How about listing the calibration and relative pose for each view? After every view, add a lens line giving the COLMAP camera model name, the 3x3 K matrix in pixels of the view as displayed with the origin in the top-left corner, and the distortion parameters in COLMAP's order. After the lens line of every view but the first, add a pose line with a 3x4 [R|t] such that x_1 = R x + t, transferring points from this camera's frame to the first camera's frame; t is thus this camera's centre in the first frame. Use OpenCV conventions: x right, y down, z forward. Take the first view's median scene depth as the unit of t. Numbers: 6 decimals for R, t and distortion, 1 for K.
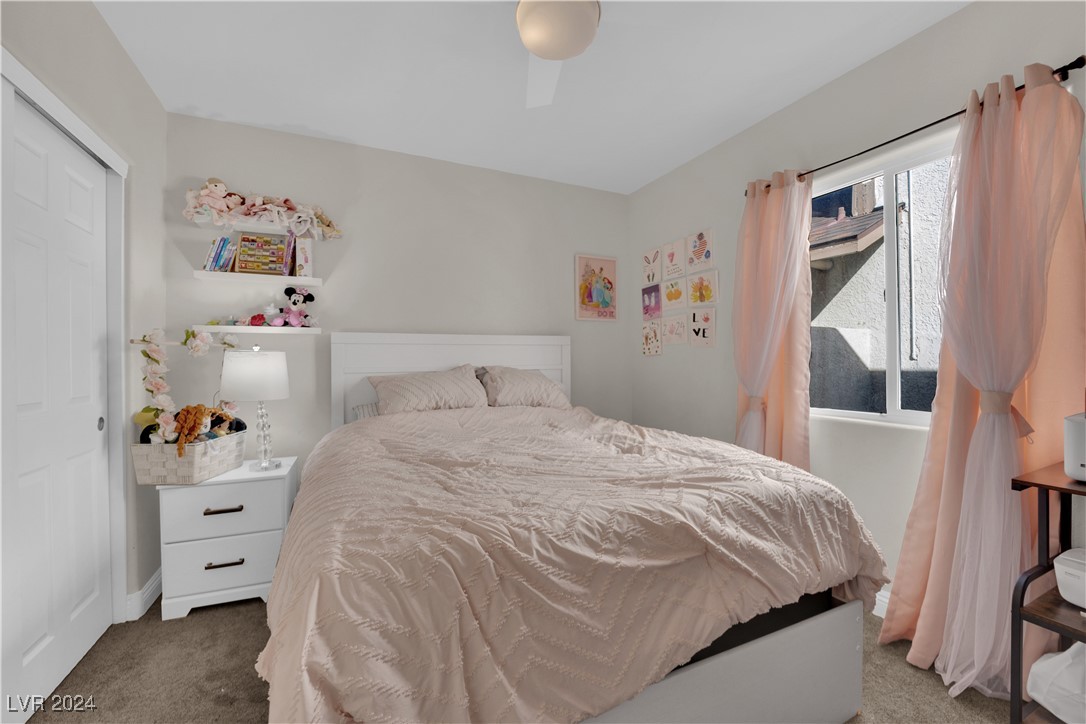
lens RADIAL K [[434.6, 0, 544.4], [0, 434.6, 361.7], [0, 0, 1]] dist [-0.010272, -0.003471]
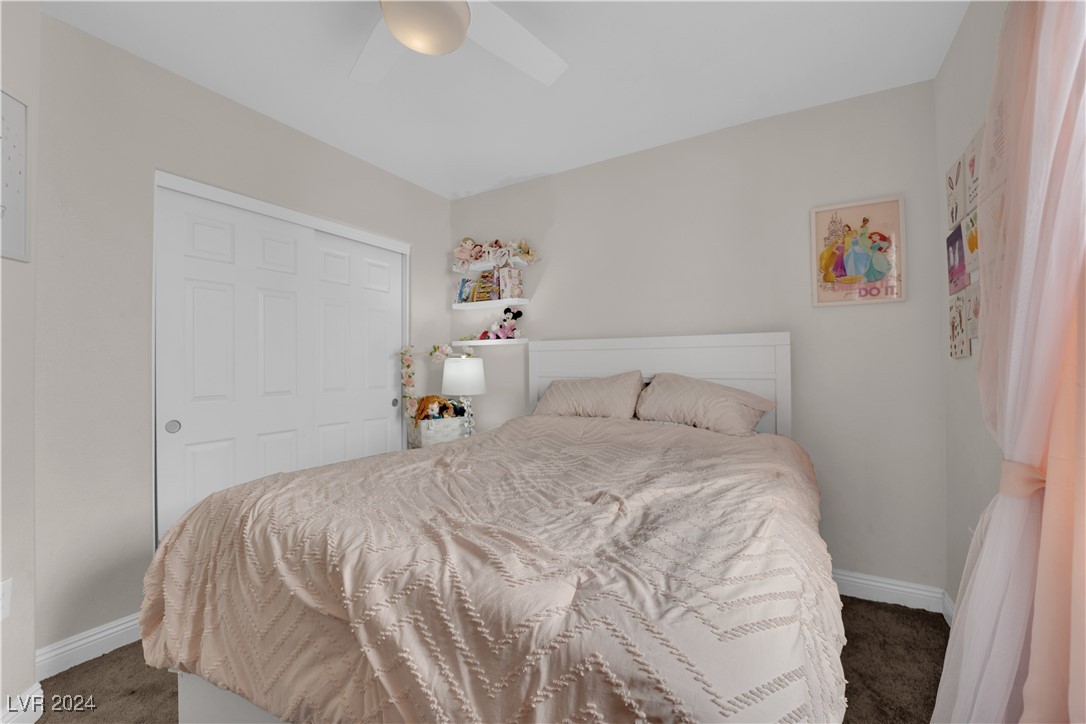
lens RADIAL K [[434.6, 0, 543.3], [0, 434.6, 359.6], [0, 0, 1]] dist [-0.010272, -0.003471]
pose [[0.564794, -0.006046, -0.825210, 0.543124], [-0.003319, 0.999948, -0.009598, -0.008559], [0.825226, 0.008159, 0.564744, 0.384107]]
